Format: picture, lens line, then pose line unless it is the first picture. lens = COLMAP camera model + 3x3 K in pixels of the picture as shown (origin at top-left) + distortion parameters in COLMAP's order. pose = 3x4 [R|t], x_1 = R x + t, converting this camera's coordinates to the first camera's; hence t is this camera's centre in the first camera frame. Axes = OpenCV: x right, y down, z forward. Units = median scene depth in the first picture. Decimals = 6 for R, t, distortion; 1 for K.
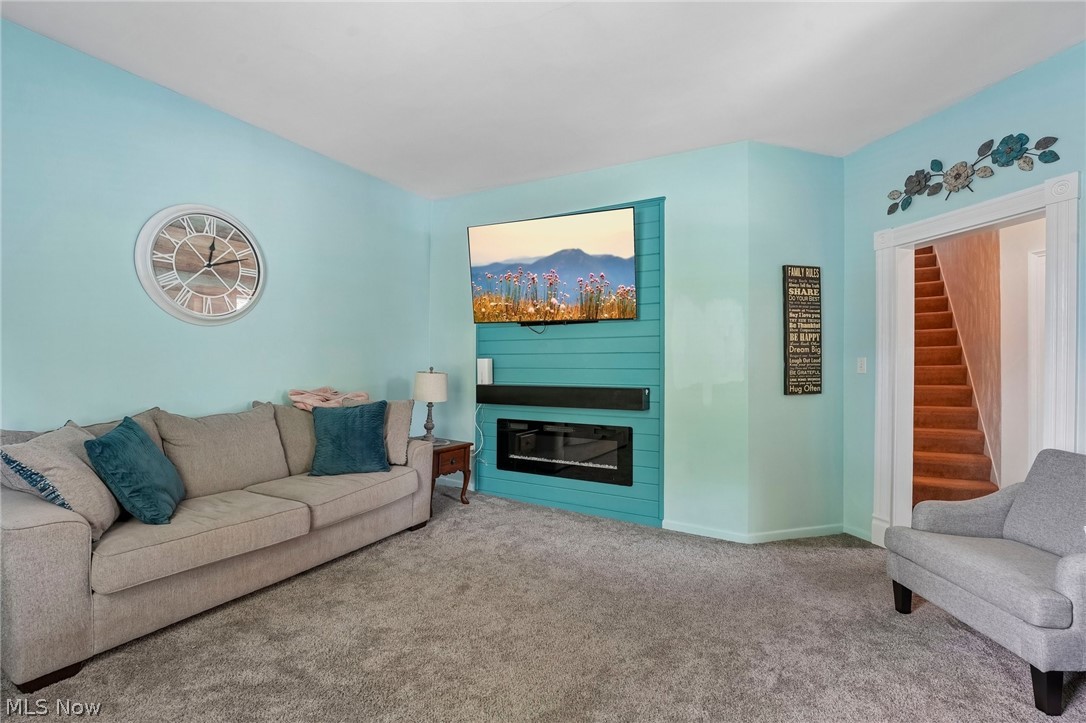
lens RADIAL K [[488.1, 0, 539.2], [0, 488.1, 362.5], [0, 0, 1]] dist [-0.020761, 0.002062]
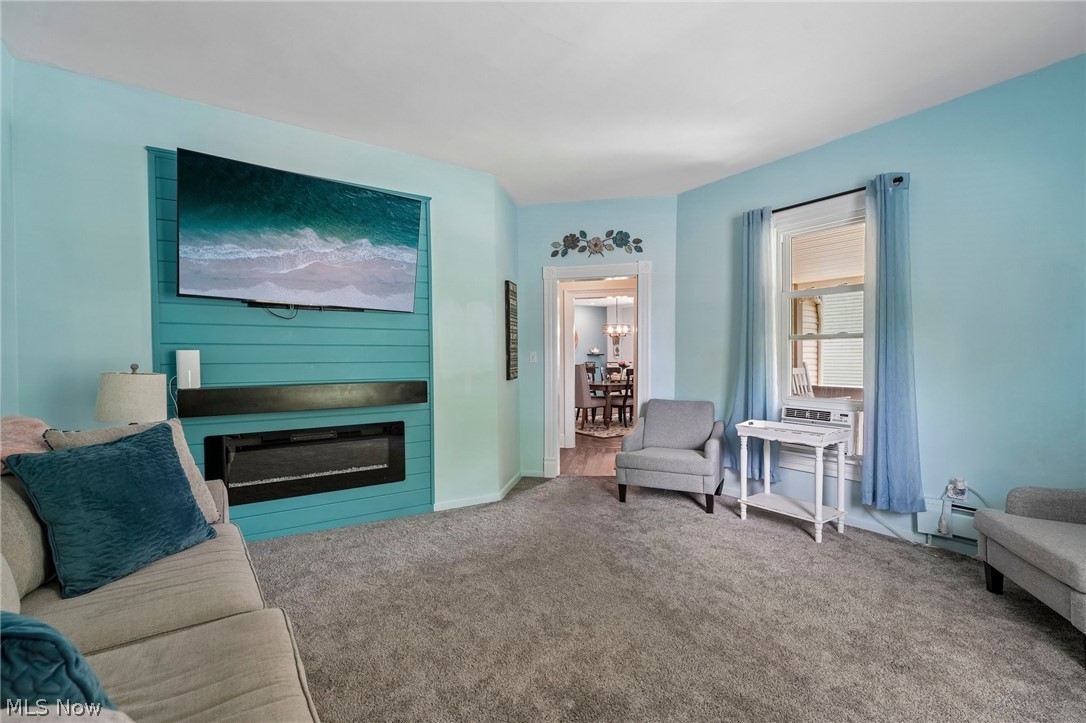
lens RADIAL K [[488.1, 0, 535.7], [0, 488.1, 360.5], [0, 0, 1]] dist [-0.020761, 0.002062]
pose [[0.442921, -0.011855, 0.896482, -0.709262], [0.000084, 0.999913, 0.013182, -0.004287], [-0.896561, -0.005763, 0.442883, 0.394513]]
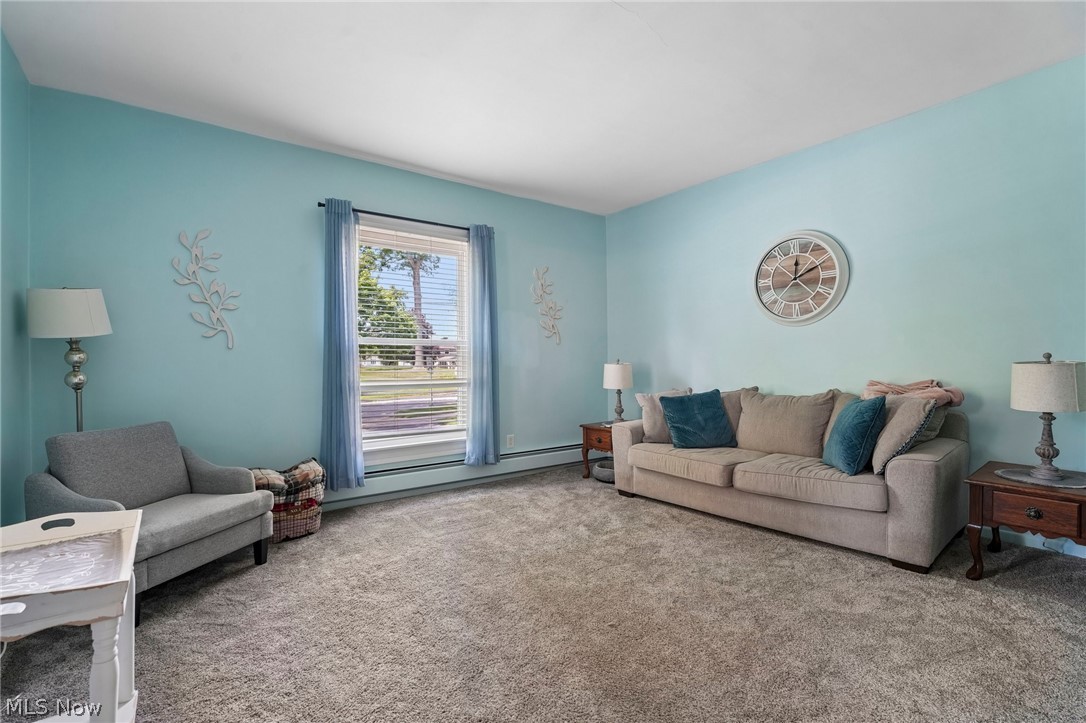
lens RADIAL K [[488.1, 0, 547.1], [0, 488.1, 366.5], [0, 0, 1]] dist [-0.020761, 0.002062]
pose [[-0.378610, -0.003043, -0.925551, 0.742696], [0.012890, 0.999880, -0.008560, 0.032540], [0.925467, -0.015172, -0.378525, 0.878421]]
